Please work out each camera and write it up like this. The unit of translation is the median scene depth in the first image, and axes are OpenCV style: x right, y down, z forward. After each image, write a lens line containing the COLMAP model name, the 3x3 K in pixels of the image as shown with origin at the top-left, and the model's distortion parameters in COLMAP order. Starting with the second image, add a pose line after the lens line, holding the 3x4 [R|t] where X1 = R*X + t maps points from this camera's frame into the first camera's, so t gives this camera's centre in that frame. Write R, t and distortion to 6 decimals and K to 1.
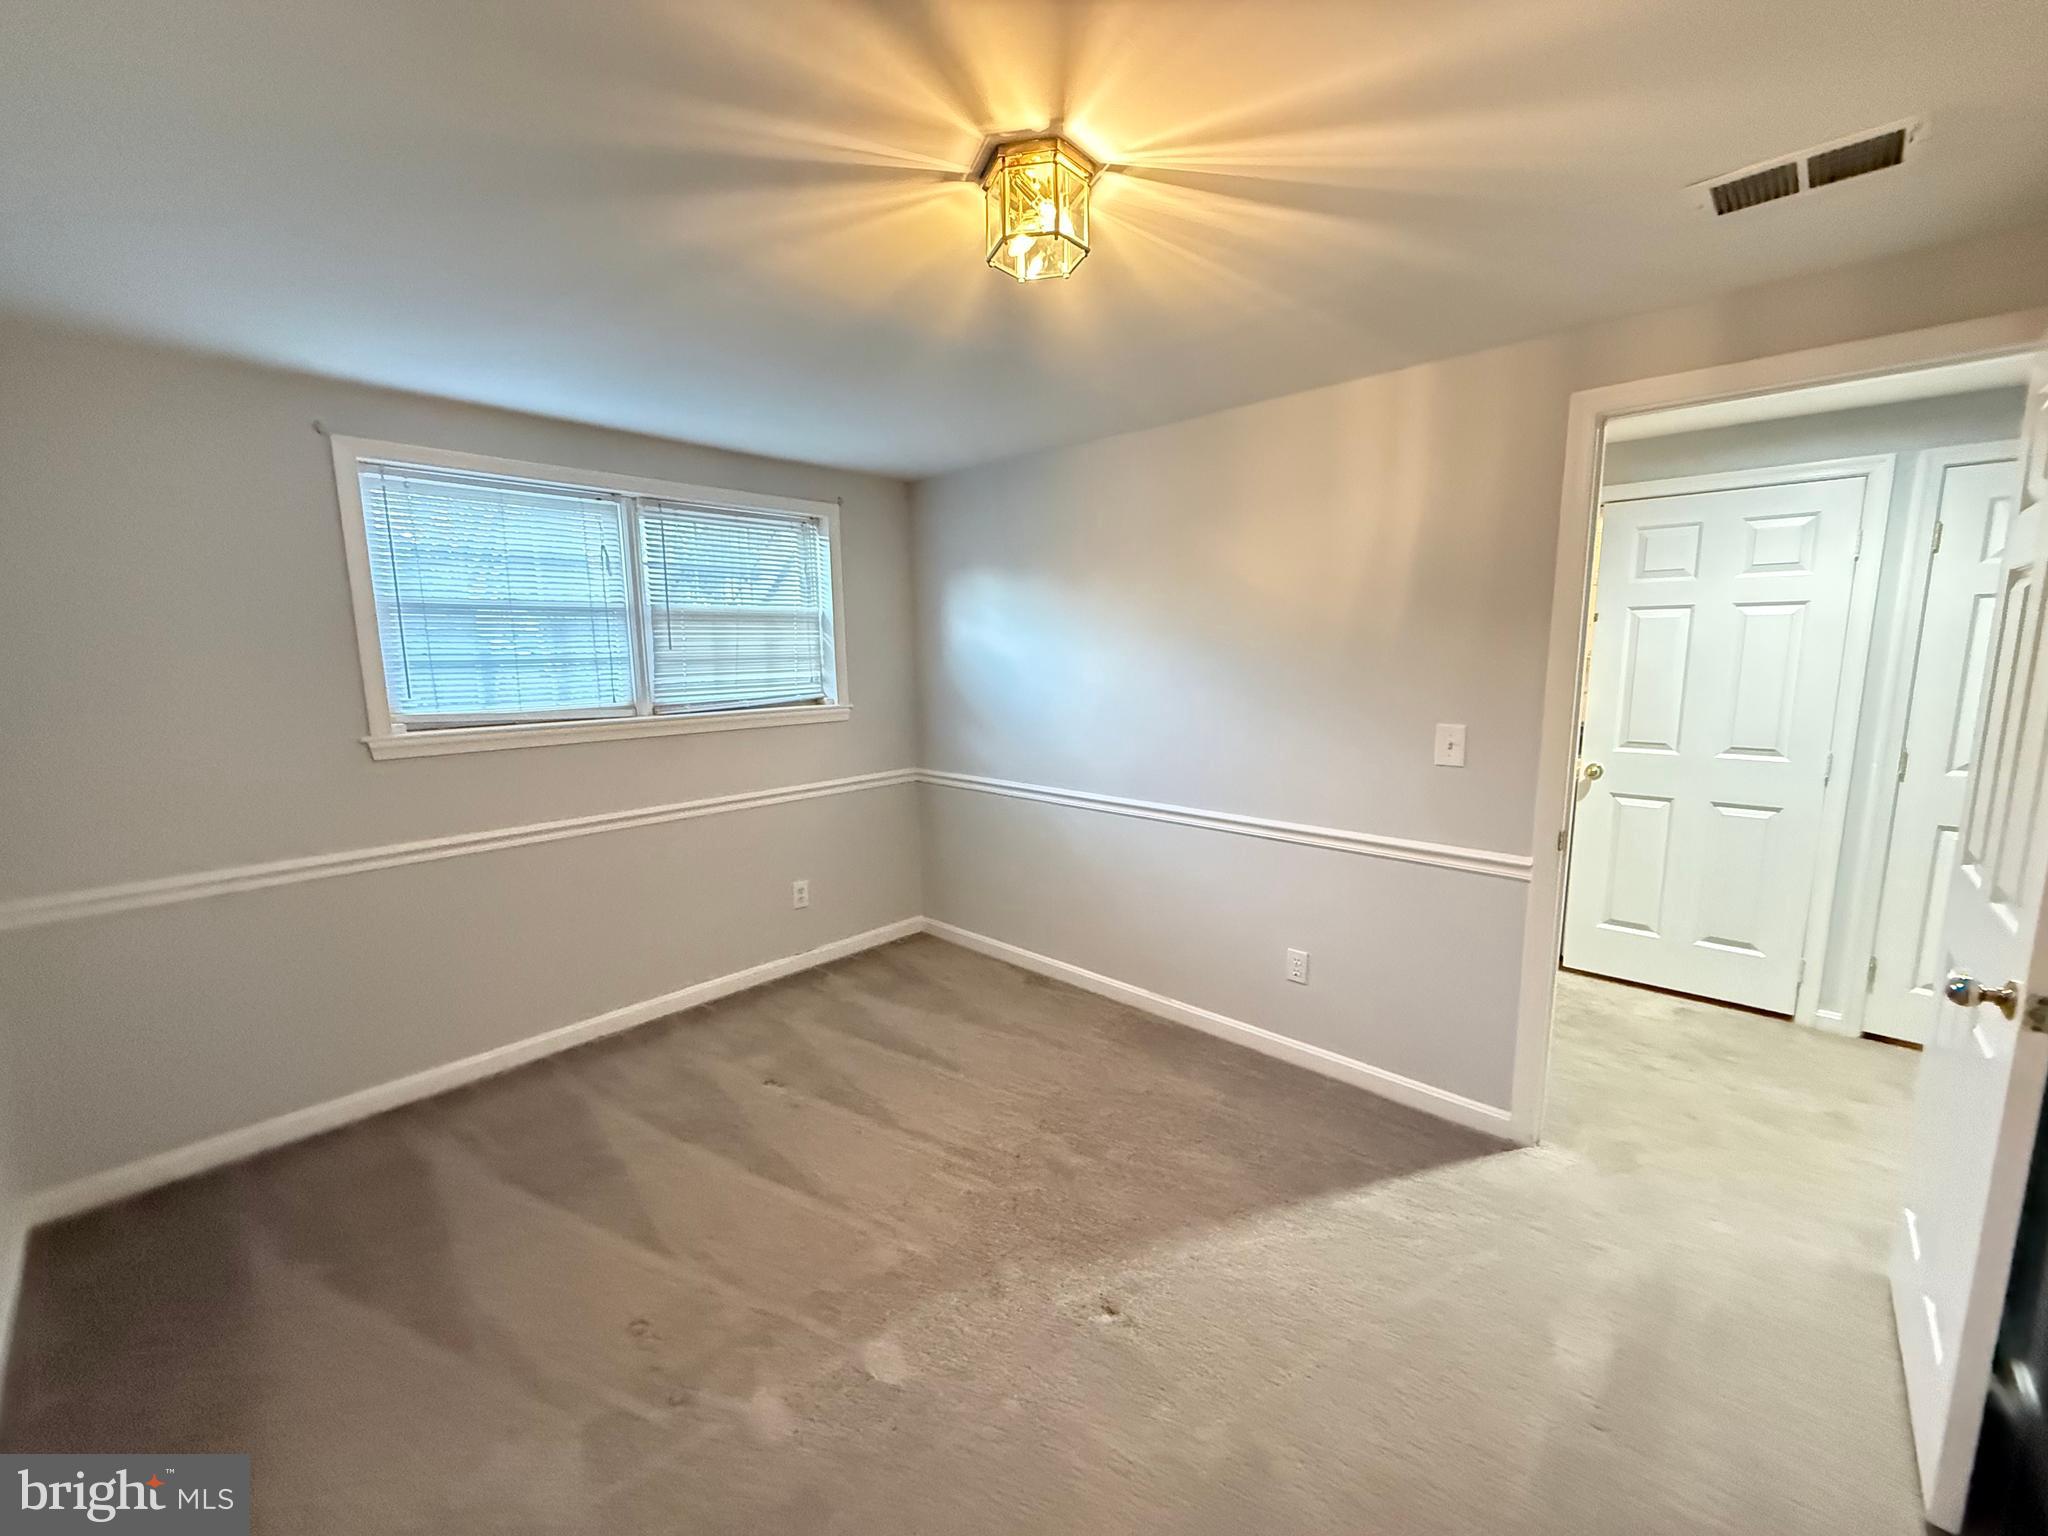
lens RADIAL K [[813.5, 0, 1027.1], [0, 813.5, 765.5], [0, 0, 1]] dist [-0.000547, -0.000115]
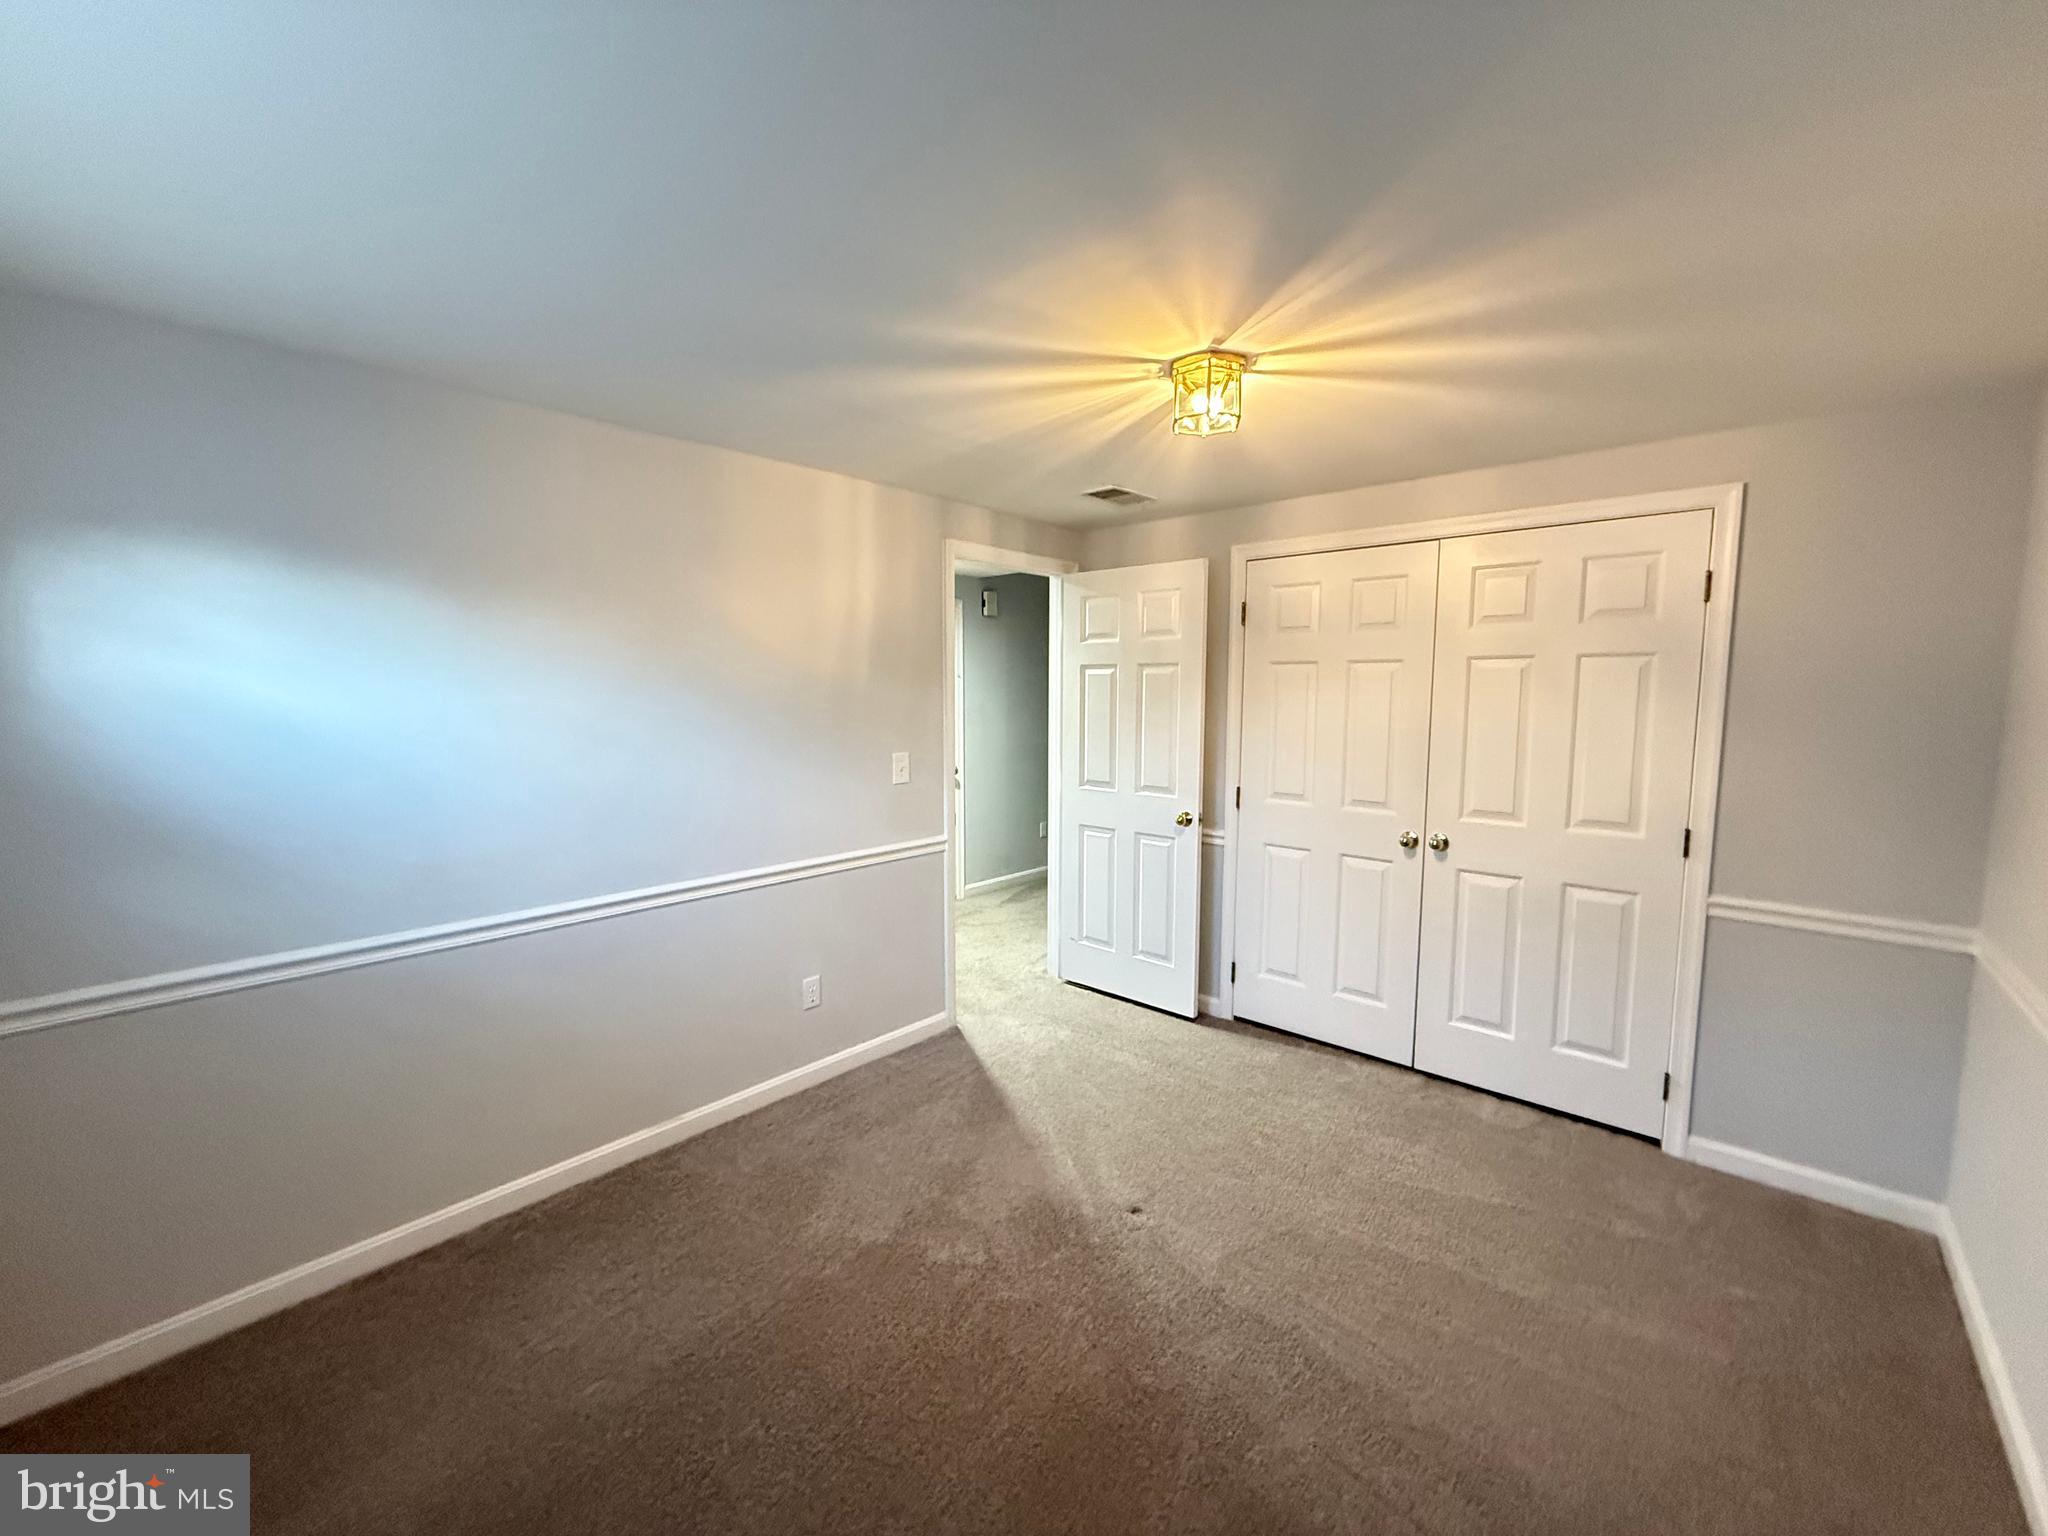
lens RADIAL K [[813.5, 0, 1027.4], [0, 813.5, 773.0], [0, 0, 1]] dist [-0.000547, -0.000115]
pose [[-0.007984, -0.087958, 0.996092, -0.833082], [0.143151, 0.985764, 0.088194, -0.107802], [-0.989669, 0.143296, 0.004721, 0.791480]]
